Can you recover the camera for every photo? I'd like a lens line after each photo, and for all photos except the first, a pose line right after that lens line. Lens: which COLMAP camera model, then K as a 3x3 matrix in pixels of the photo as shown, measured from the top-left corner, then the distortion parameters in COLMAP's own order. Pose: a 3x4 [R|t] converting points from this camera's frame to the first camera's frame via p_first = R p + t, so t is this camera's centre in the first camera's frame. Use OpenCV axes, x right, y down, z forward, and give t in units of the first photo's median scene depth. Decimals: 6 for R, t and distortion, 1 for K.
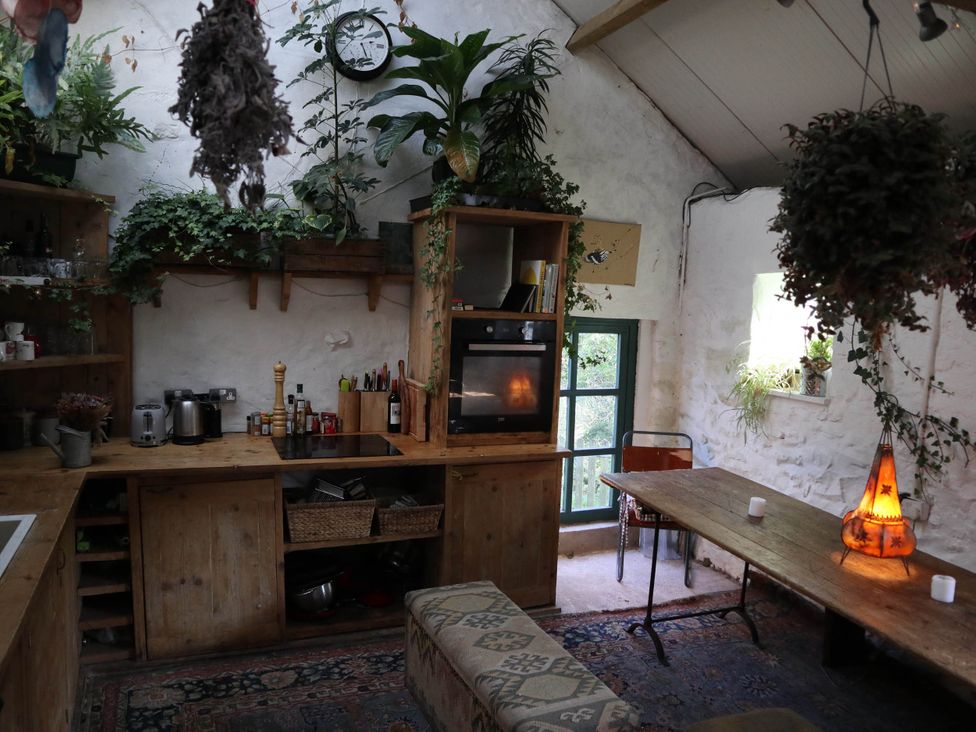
lens RADIAL K [[793.5, 0, 488.6], [0, 793.5, 364.8], [0, 0, 1]] dist [-0.097137, 0.056471]
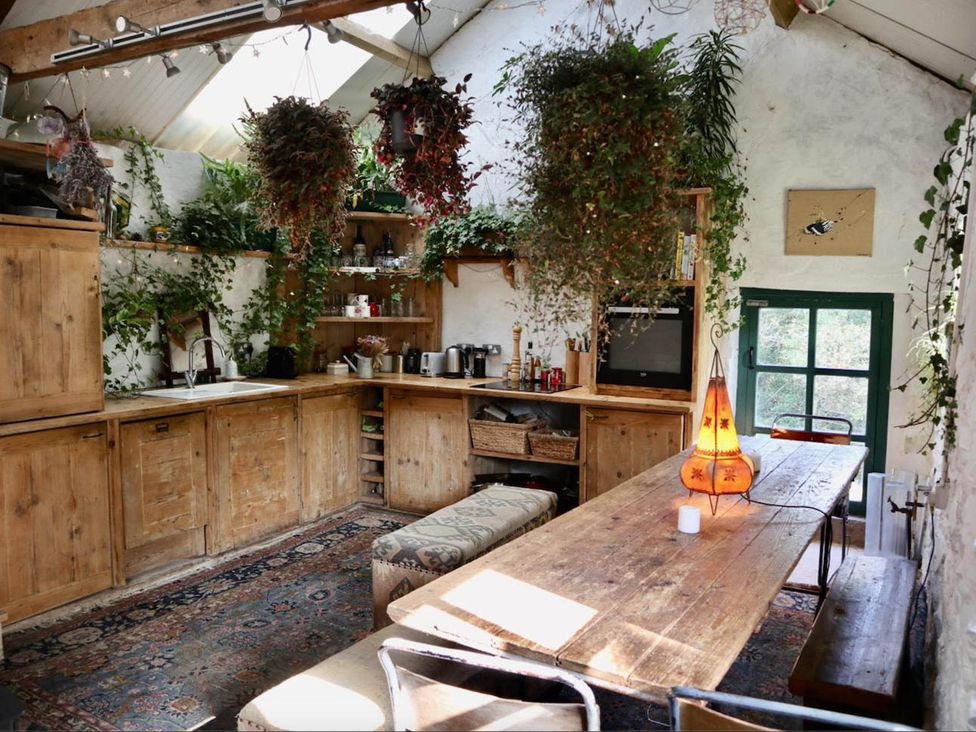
lens RADIAL K [[793.5, 0, 484.3], [0, 793.5, 369.8], [0, 0, 1]] dist [-0.097137, 0.056471]
pose [[0.615108, 0.037092, -0.787570, 0.773991], [-0.068559, 0.997626, -0.006561, 0.085445], [0.785456, 0.058031, 0.616191, 0.125681]]
